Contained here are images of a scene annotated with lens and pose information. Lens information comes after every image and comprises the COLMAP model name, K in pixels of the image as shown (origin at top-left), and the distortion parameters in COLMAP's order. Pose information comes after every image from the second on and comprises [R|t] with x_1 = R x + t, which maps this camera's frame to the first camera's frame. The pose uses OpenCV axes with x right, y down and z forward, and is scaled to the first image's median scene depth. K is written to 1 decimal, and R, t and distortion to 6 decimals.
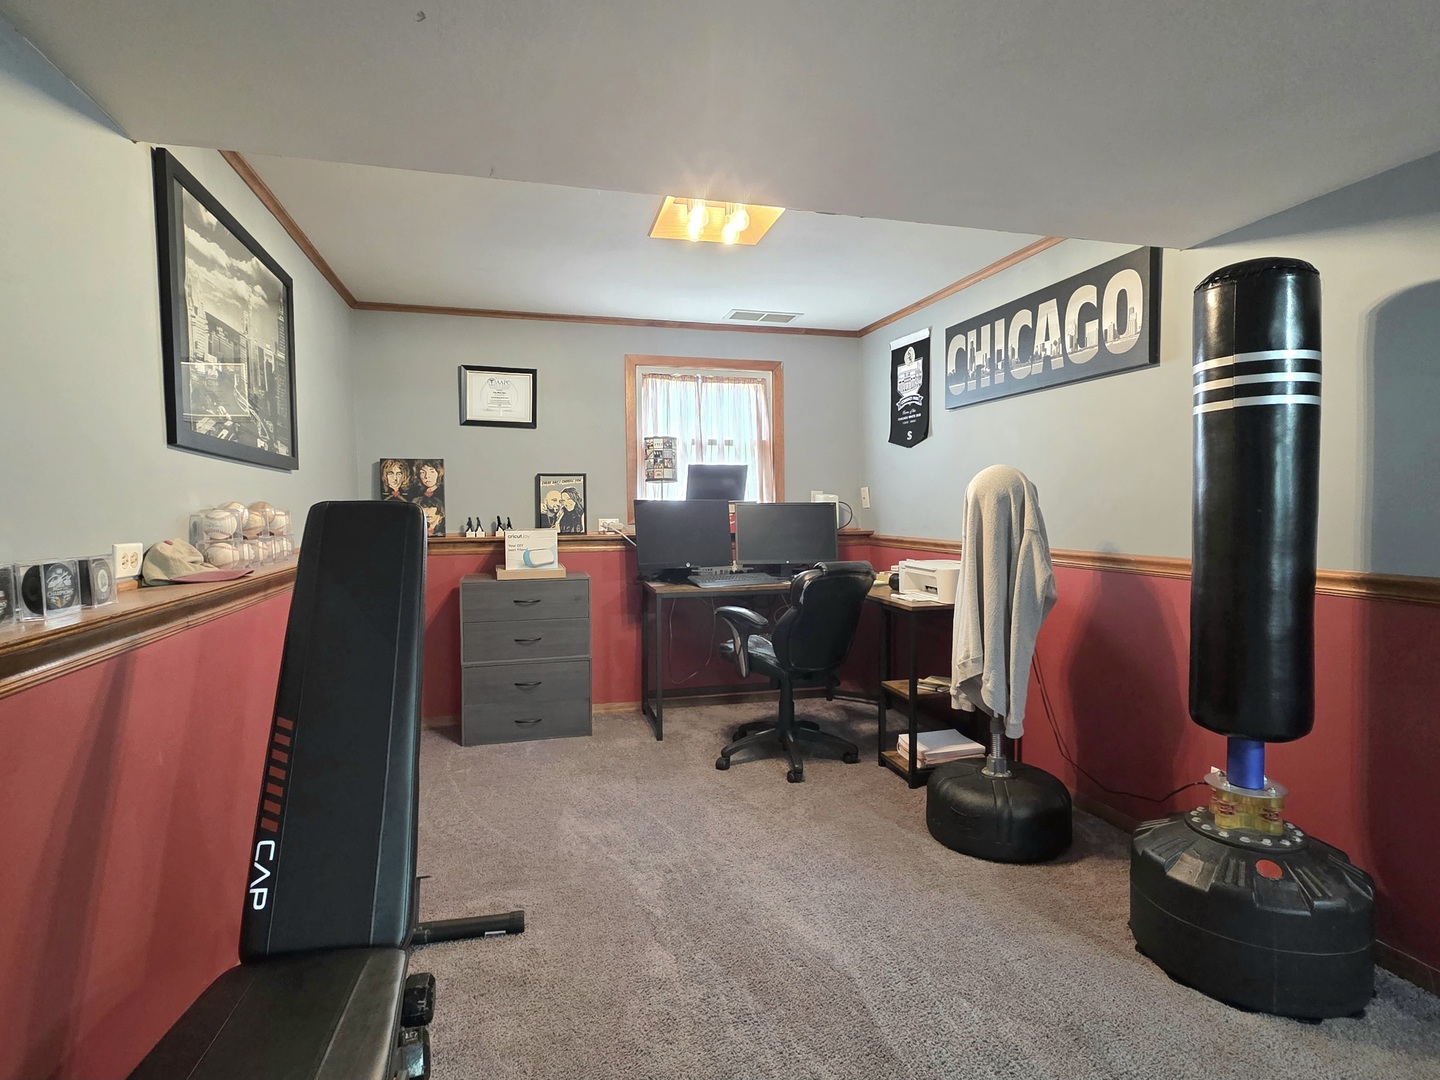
lens RADIAL K [[770.3, 0, 712.1], [0, 770.3, 532.4], [0, 0, 1]] dist [0.000222, 0.004452]
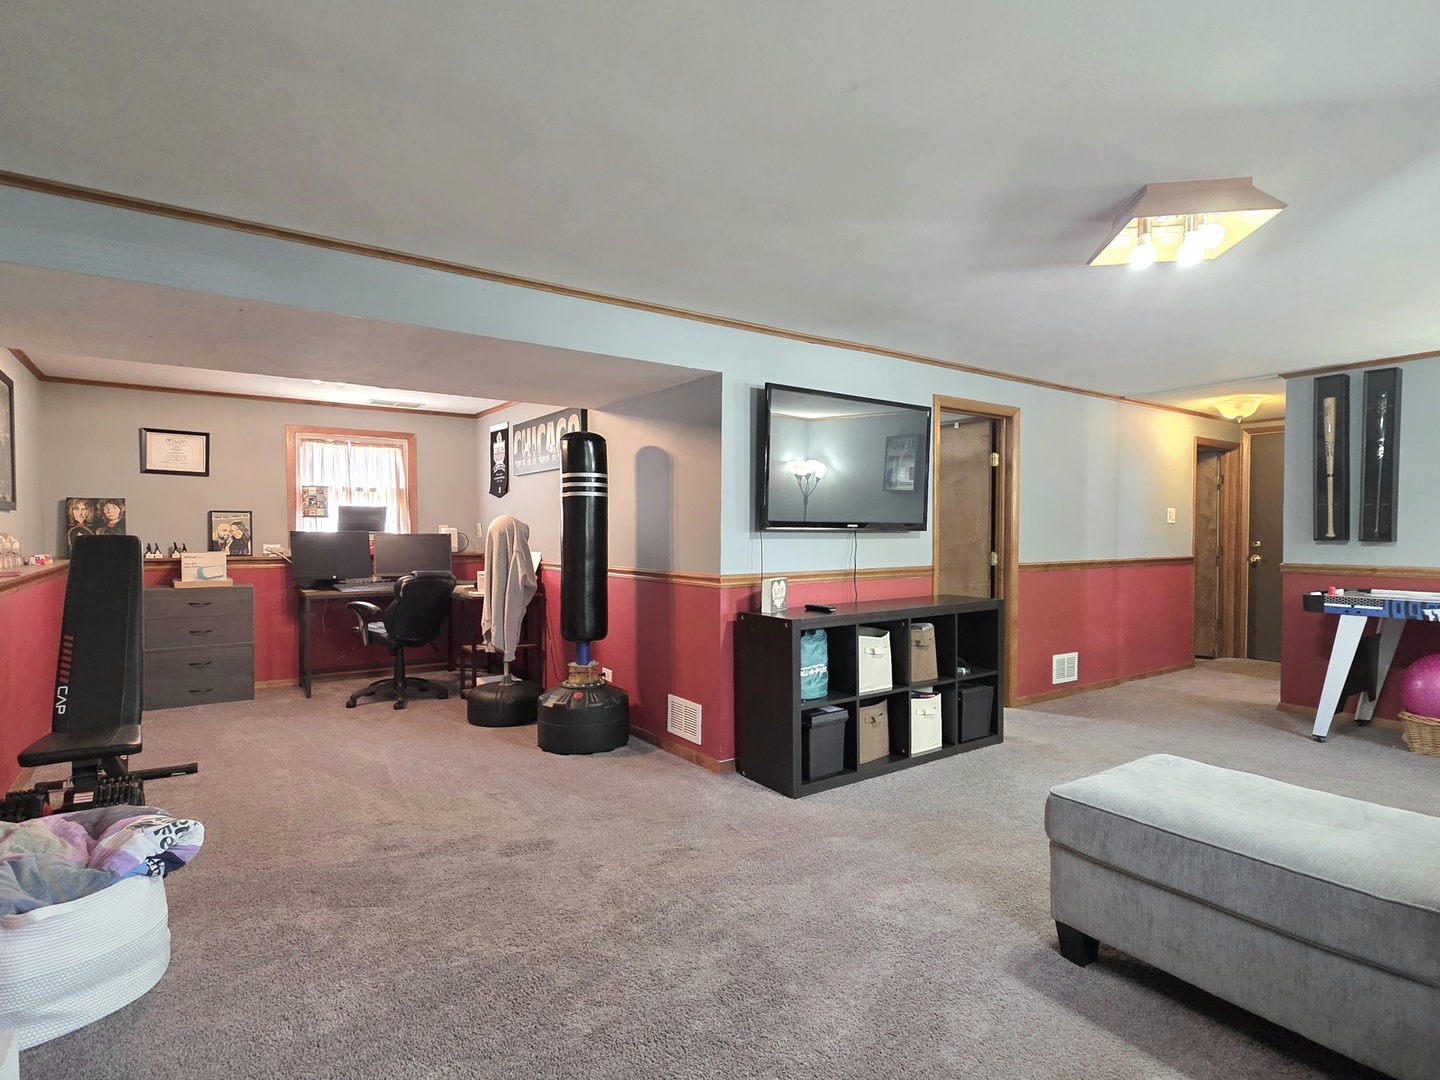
lens RADIAL K [[770.3, 0, 735.9], [0, 770.3, 546.2], [0, 0, 1]] dist [0.000222, 0.004452]
pose [[0.931173, 0.001941, 0.364573, 0.147418], [0.004180, 0.999863, -0.016000, 0.011792], [-0.364554, 0.016423, 0.931037, -0.627614]]
